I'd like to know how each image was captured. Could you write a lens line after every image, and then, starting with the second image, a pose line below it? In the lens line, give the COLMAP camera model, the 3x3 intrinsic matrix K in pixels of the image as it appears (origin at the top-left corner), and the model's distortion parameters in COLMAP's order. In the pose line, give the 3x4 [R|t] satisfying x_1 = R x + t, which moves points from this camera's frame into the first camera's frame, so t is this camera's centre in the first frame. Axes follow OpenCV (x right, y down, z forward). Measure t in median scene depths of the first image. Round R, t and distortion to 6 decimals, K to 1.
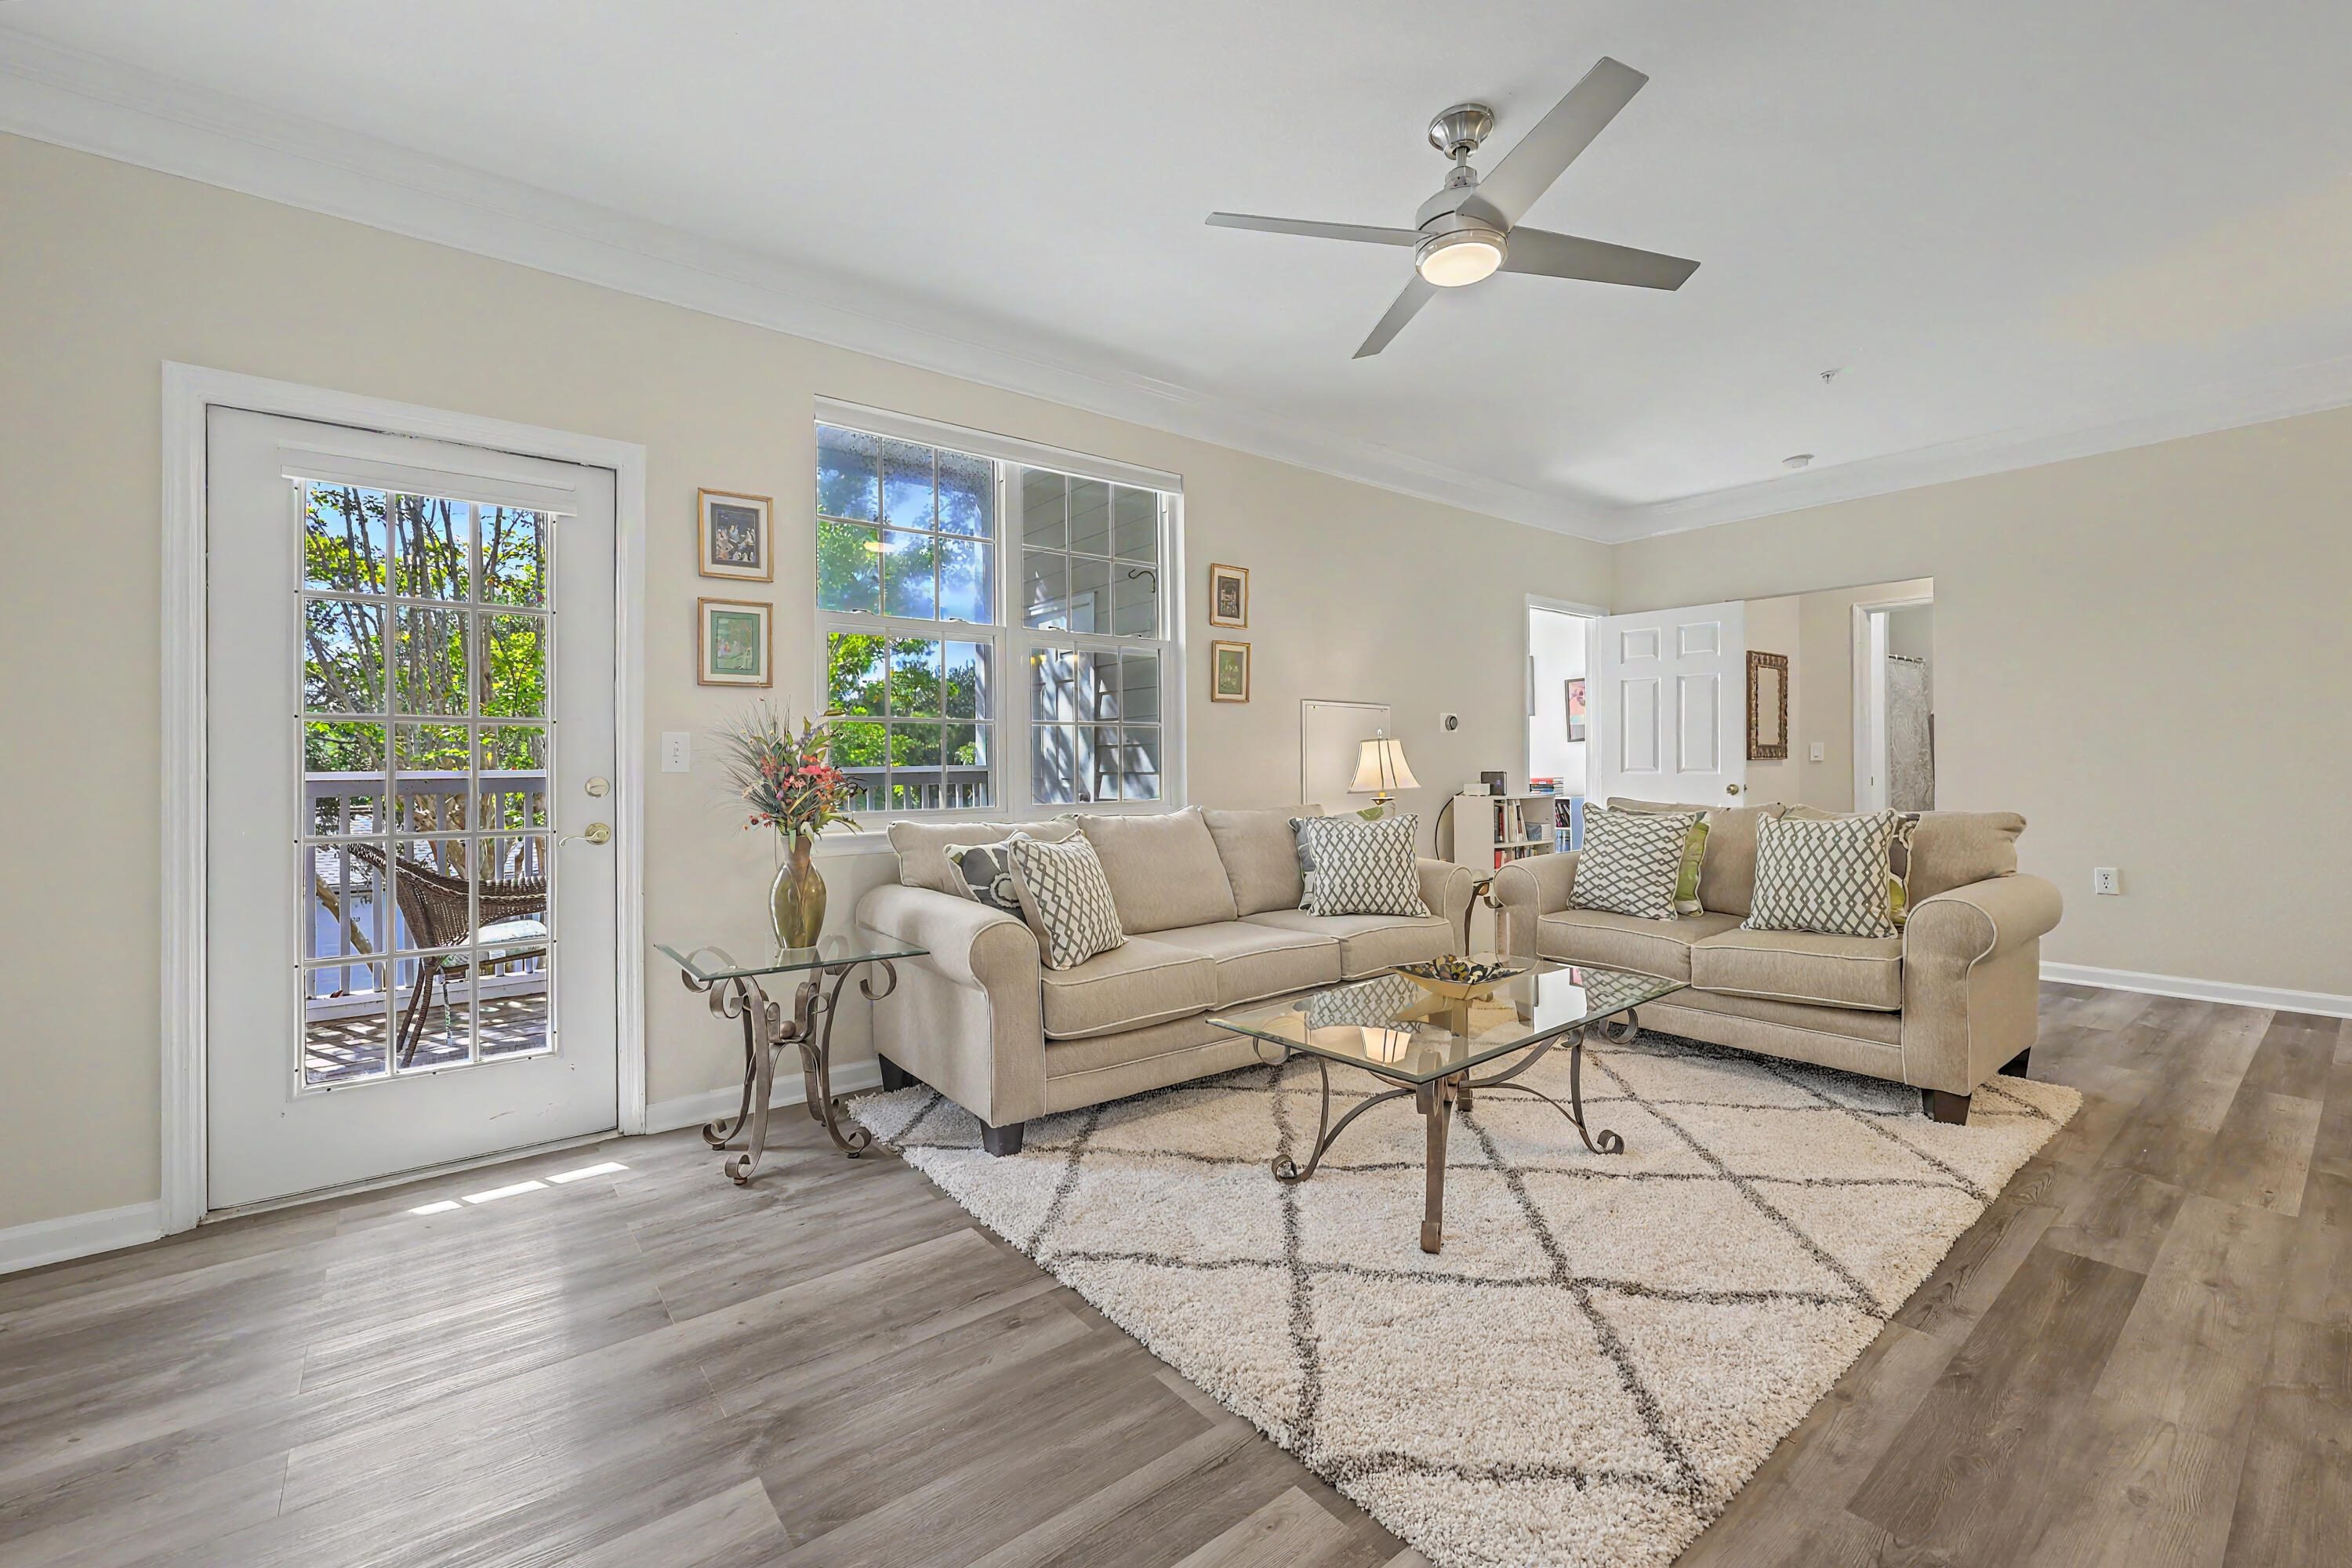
lens RADIAL K [[970.3, 0, 1182.2], [0, 970.3, 767.5], [0, 0, 1]] dist [-0.000137, 0.000881]
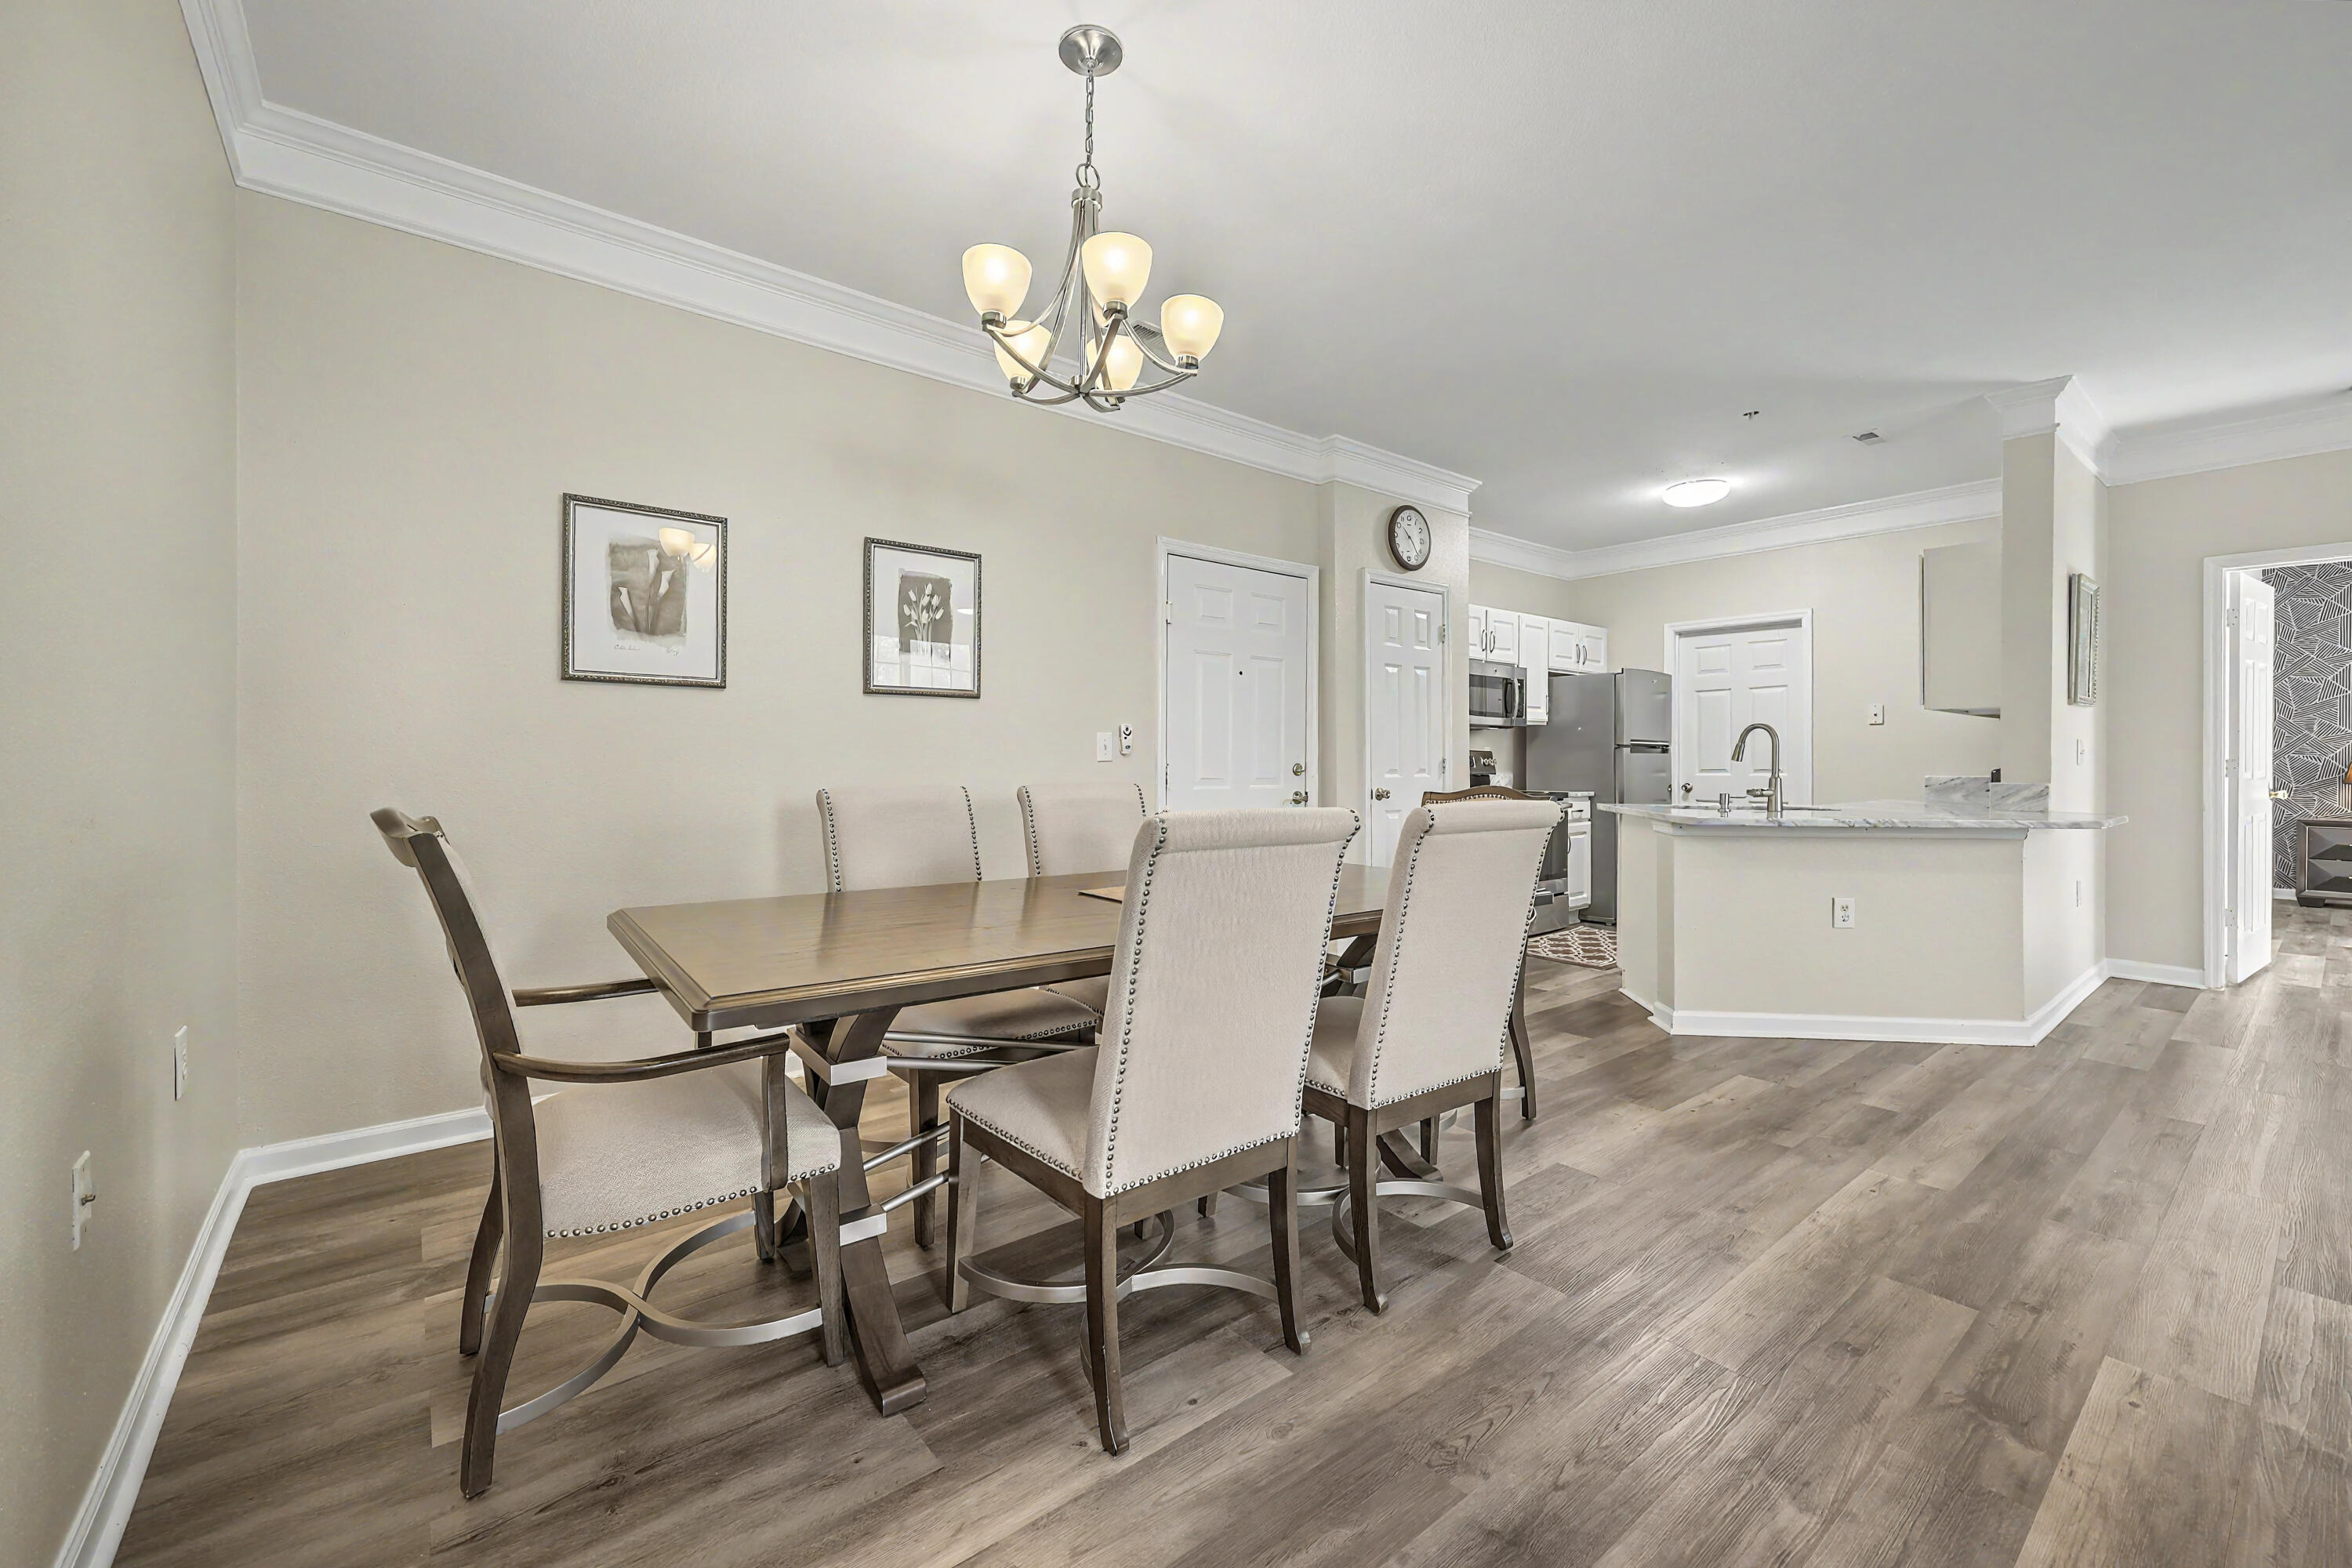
lens RADIAL K [[950.8, 0, 1177.3], [0, 950.8, 768.4], [0, 0, 1]] dist [-0.006582, 0.001306]
pose [[-0.999977, 0.006386, -0.002369, 1.228741], [0.006362, 0.999930, 0.009967, -0.014251], [0.002432, 0.009952, -0.999948, 1.137908]]
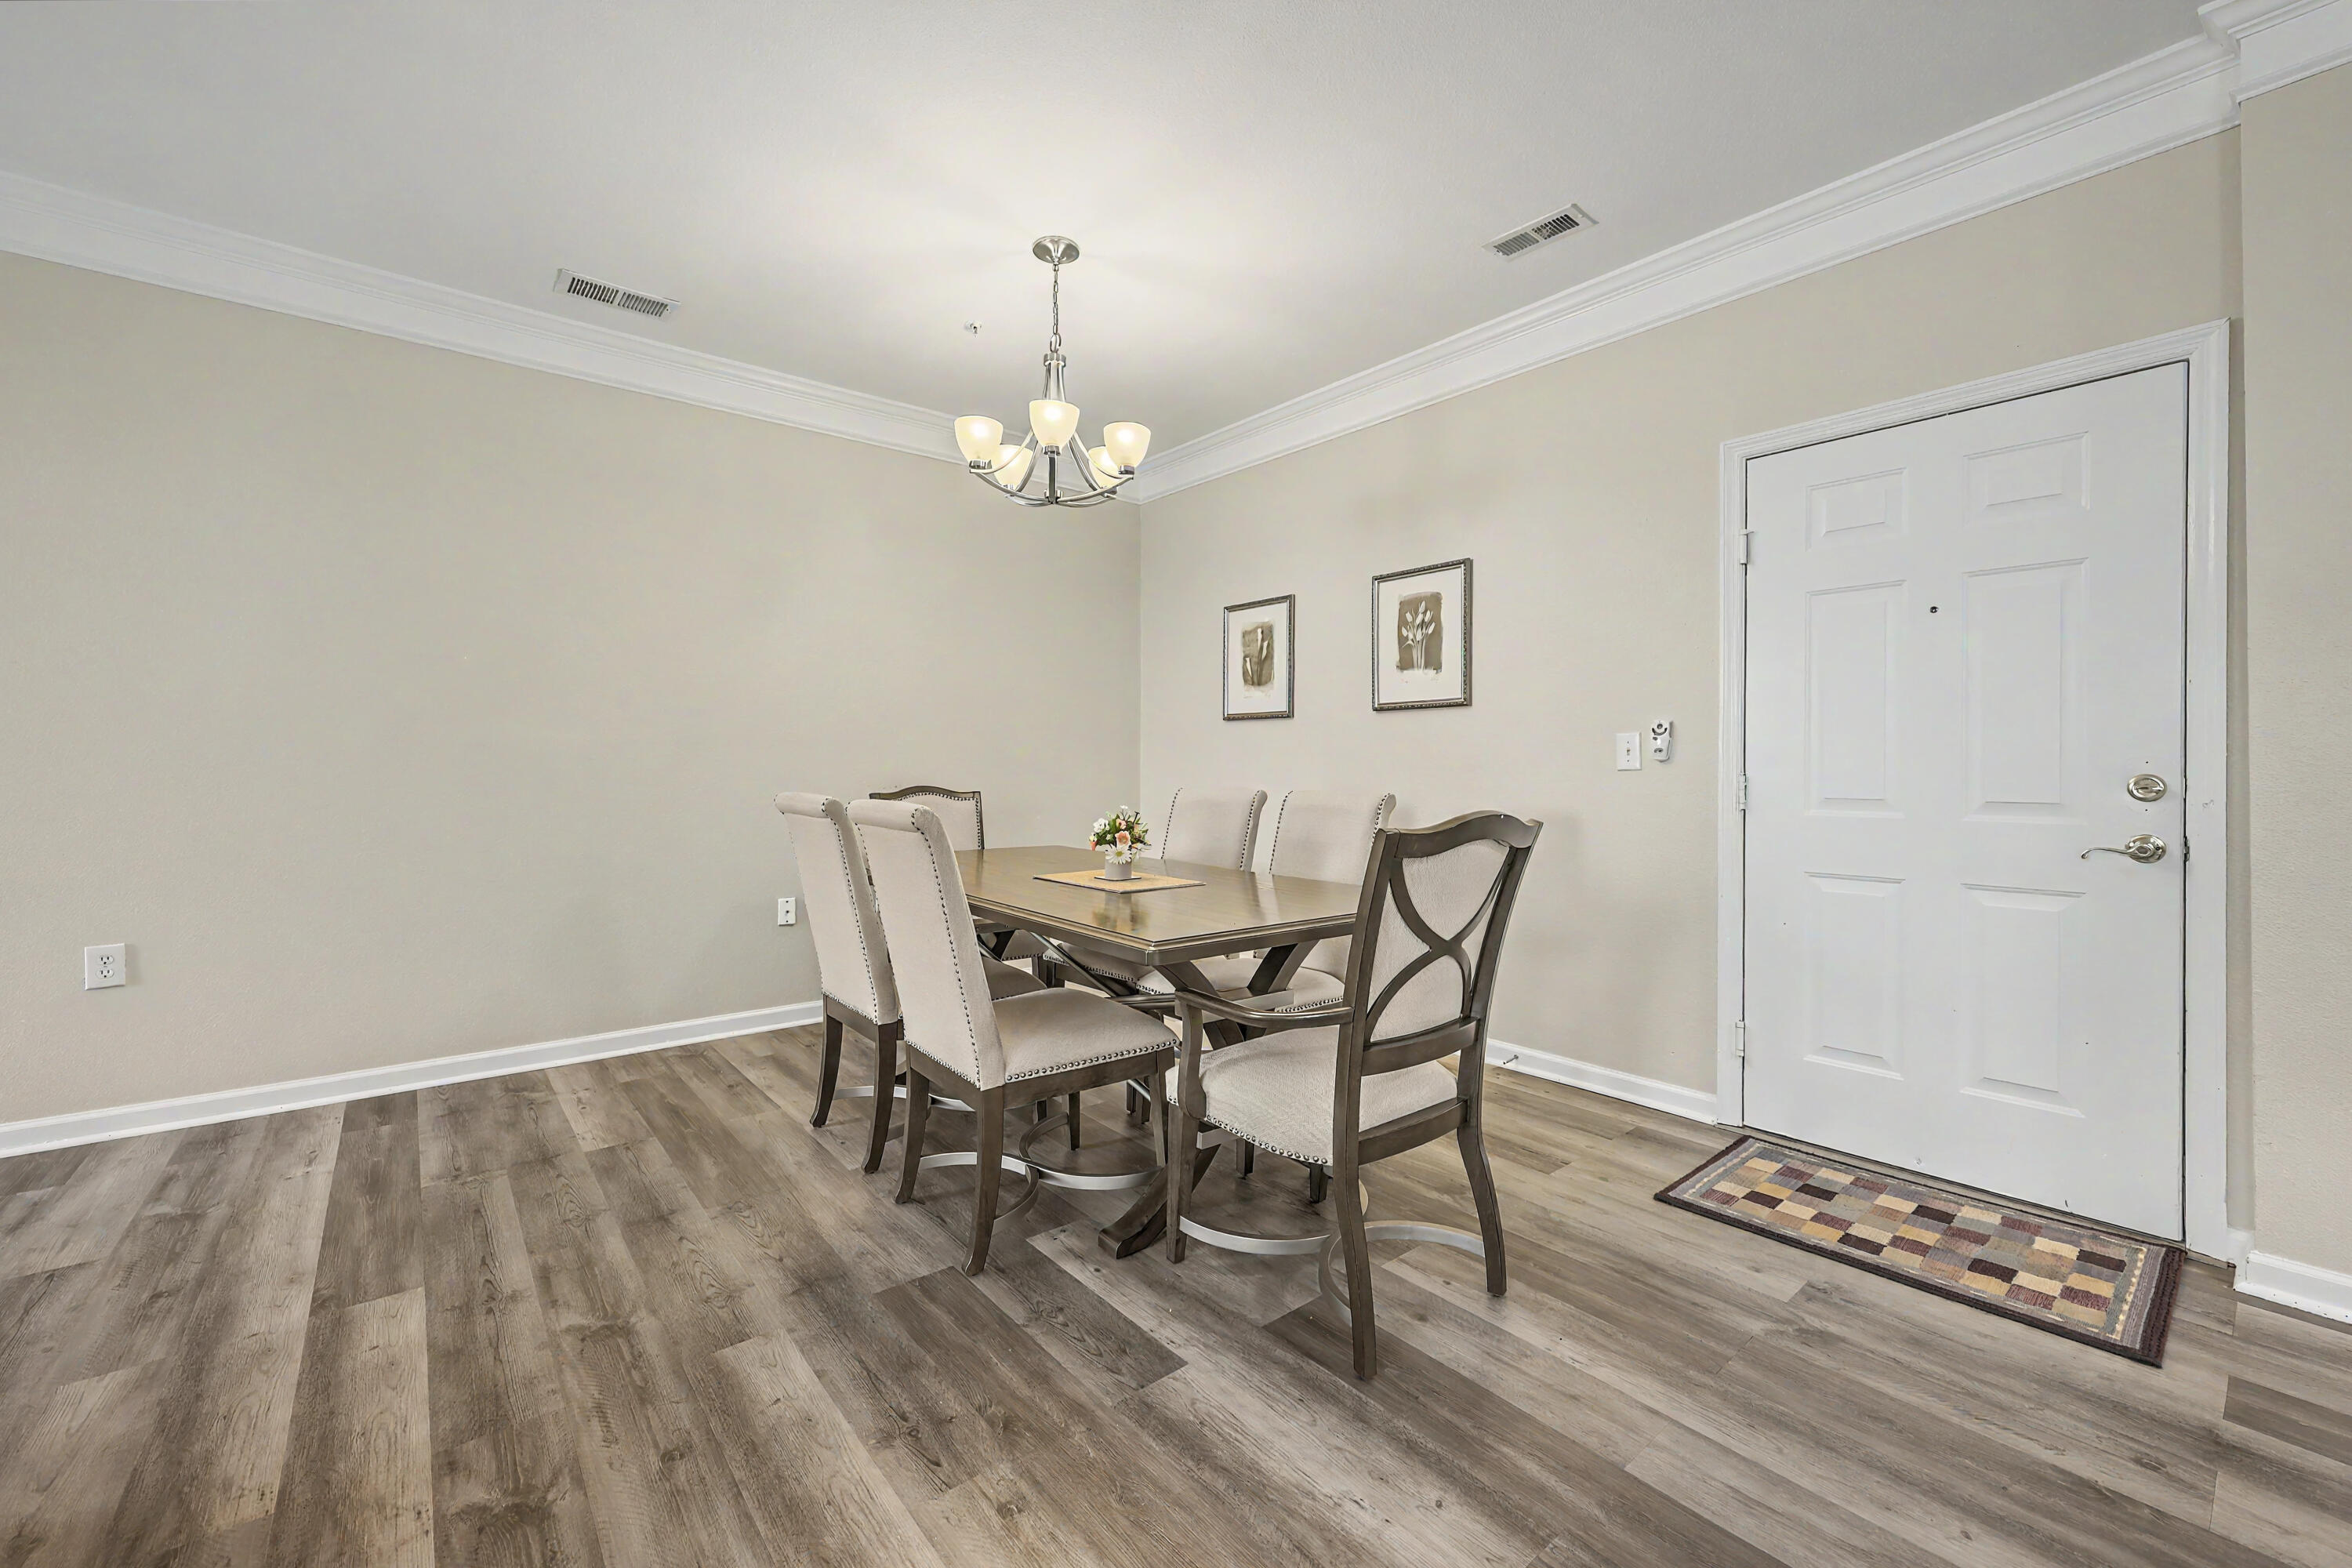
lens RADIAL K [[950.8, 0, 1190.4], [0, 950.8, 770.4], [0, 0, 1]] dist [-0.006582, 0.001306]
pose [[-0.016938, 0.007842, 0.999826, 0.444454], [-0.000445, 0.999969, -0.007850, -0.004590], [-0.999856, -0.000578, -0.016934, 0.420265]]
